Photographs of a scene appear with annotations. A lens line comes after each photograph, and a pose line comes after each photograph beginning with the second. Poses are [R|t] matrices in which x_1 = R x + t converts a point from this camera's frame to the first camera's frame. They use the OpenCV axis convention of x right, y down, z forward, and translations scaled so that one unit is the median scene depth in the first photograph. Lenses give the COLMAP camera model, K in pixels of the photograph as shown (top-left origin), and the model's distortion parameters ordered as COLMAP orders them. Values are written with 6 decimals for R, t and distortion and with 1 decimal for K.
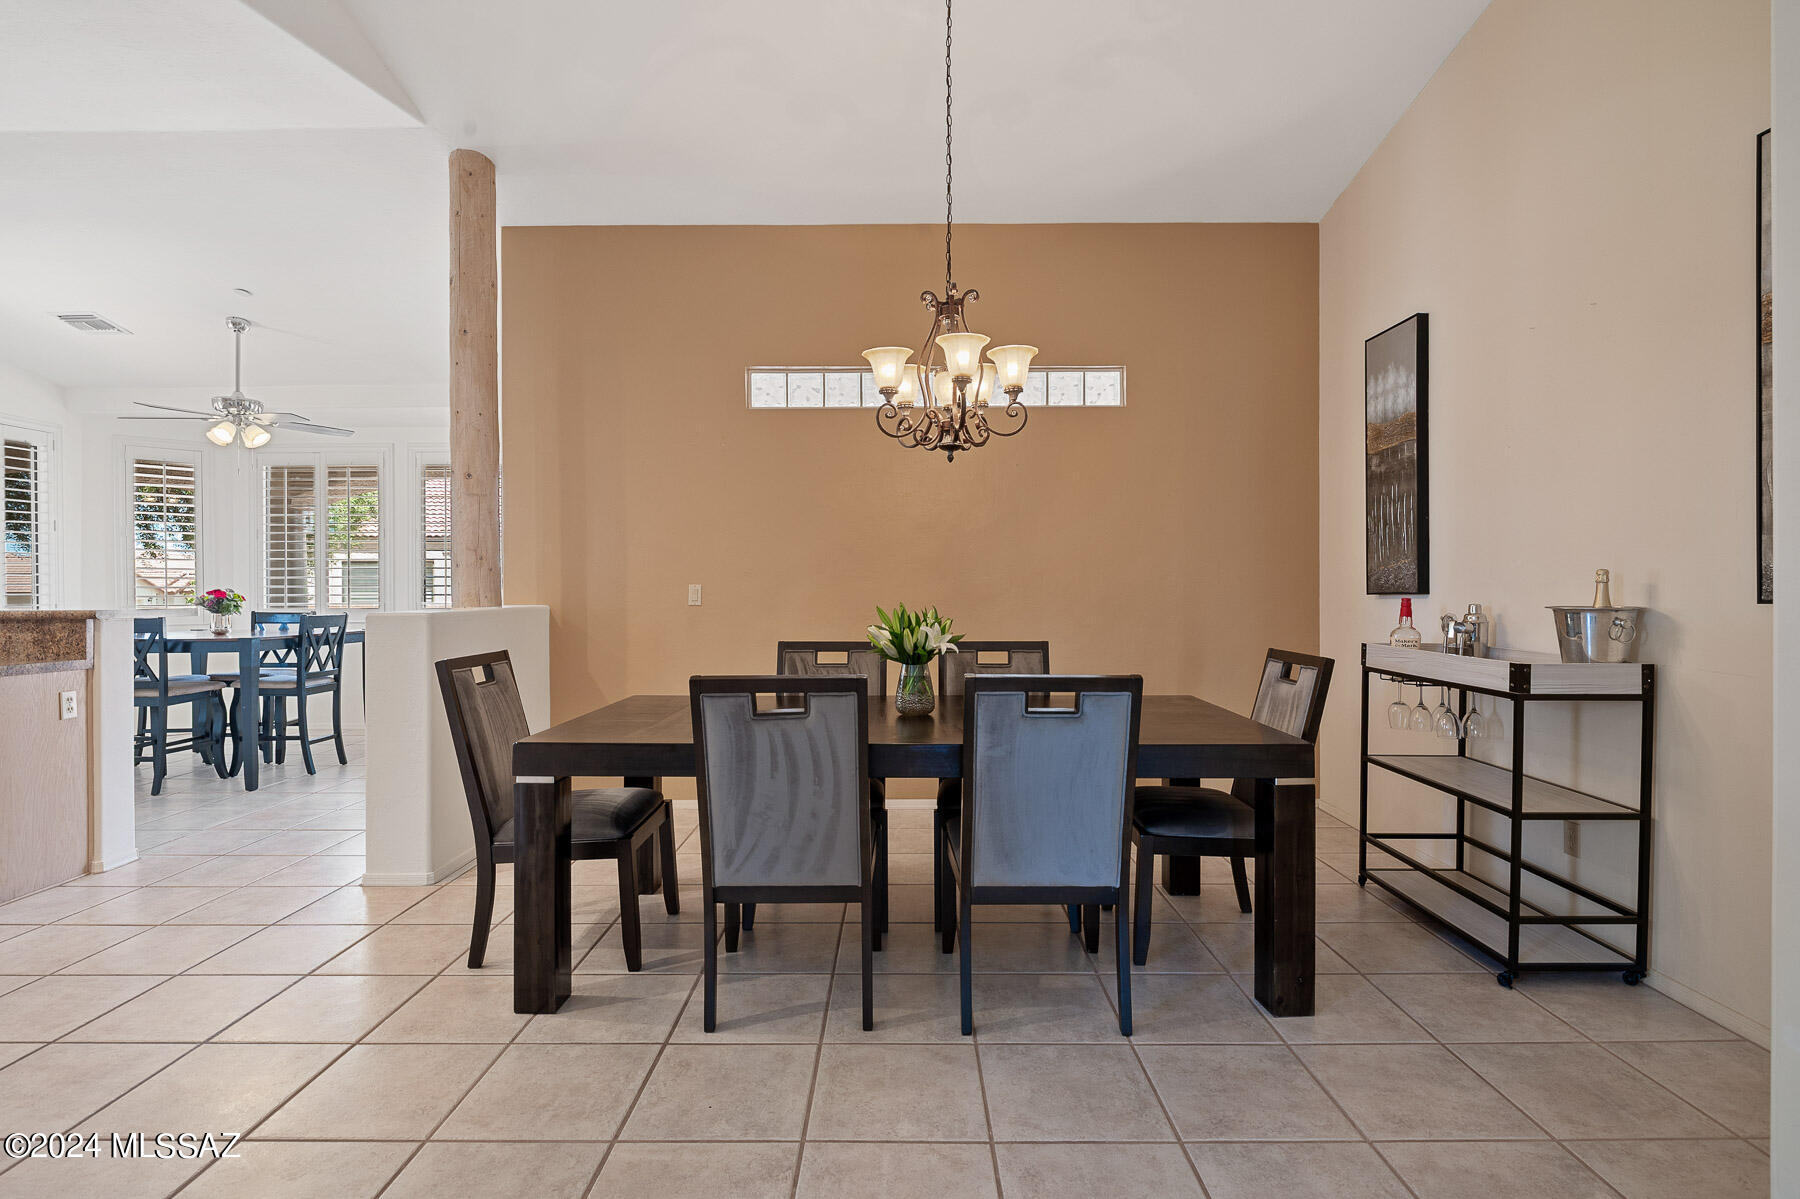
lens RADIAL K [[888.5, 0, 913.1], [0, 888.5, 603.0], [0, 0, 1]] dist [-0.008746, -0.002688]
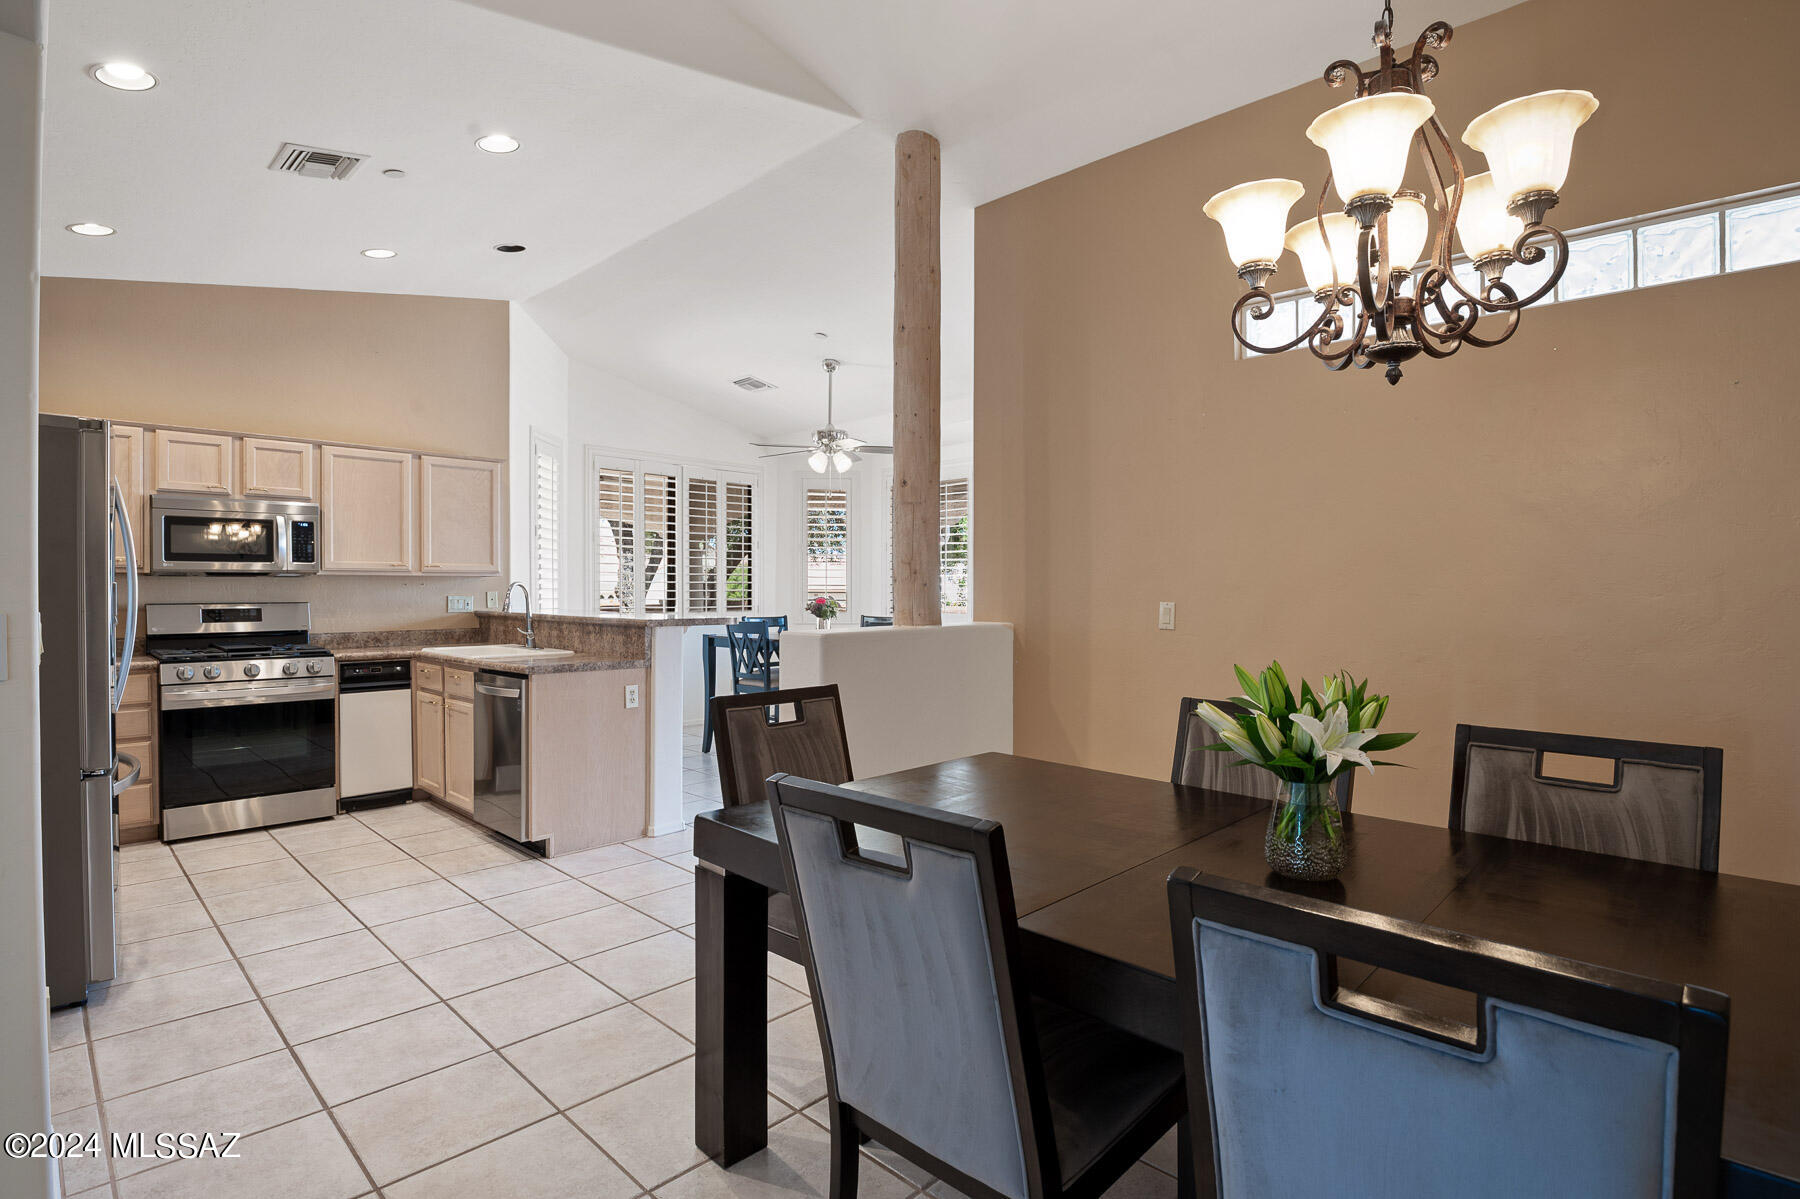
lens RADIAL K [[888.5, 0, 898.1], [0, 888.5, 597.0], [0, 0, 1]] dist [-0.008746, -0.002688]
pose [[0.714480, 0.011839, -0.699556, 0.104393], [-0.015353, 0.999881, 0.001241, -0.018731], [0.699487, 0.009854, 0.714577, 0.241255]]
